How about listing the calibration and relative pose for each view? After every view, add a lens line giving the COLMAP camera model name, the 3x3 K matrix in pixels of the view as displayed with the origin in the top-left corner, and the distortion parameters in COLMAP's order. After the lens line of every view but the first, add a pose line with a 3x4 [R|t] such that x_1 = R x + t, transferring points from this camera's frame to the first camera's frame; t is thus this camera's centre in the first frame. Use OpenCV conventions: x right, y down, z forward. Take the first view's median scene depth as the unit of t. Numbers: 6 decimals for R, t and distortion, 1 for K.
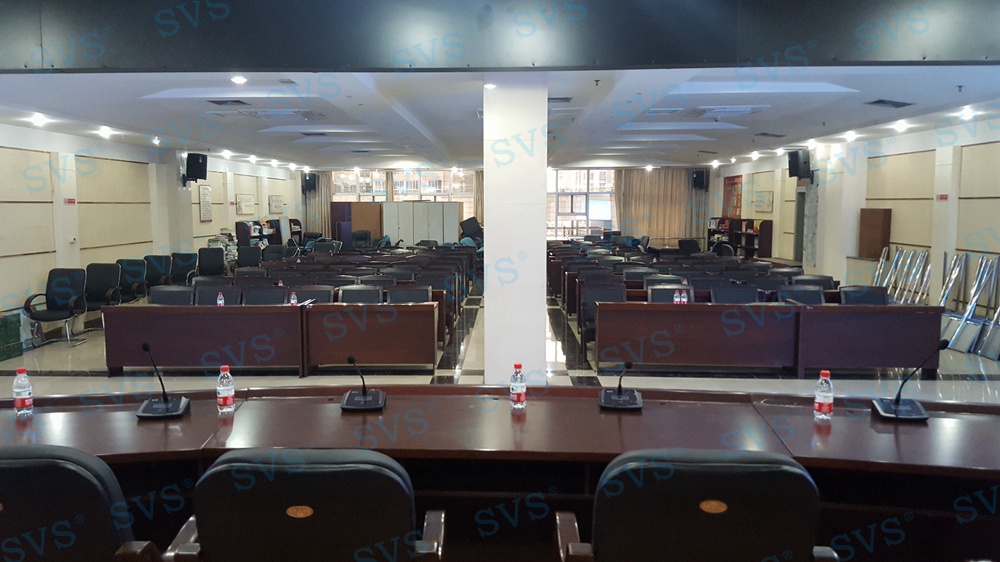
lens RADIAL K [[737.2, 0, 486.4], [0, 737.2, 278.7], [0, 0, 1]] dist [0.147435, -0.246931]
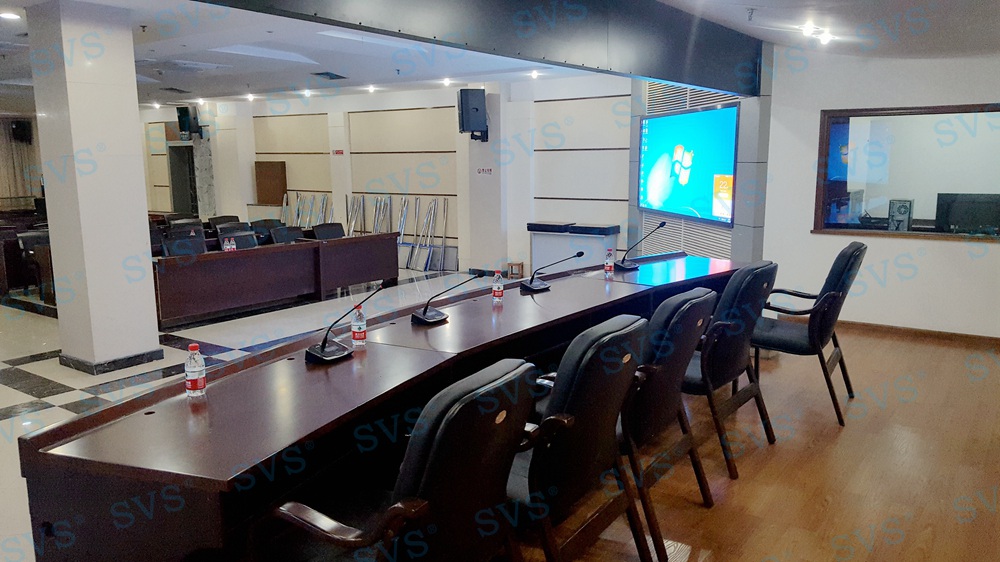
lens RADIAL K [[737.2, 0, 486.4], [0, 737.2, 278.7], [0, 0, 1]] dist [0.147435, -0.246931]
pose [[0.573503, -0.137692, 0.807549, -0.269526], [0.089939, 0.990397, 0.104997, -0.004082], [-0.814251, 0.012414, 0.580380, 0.051758]]
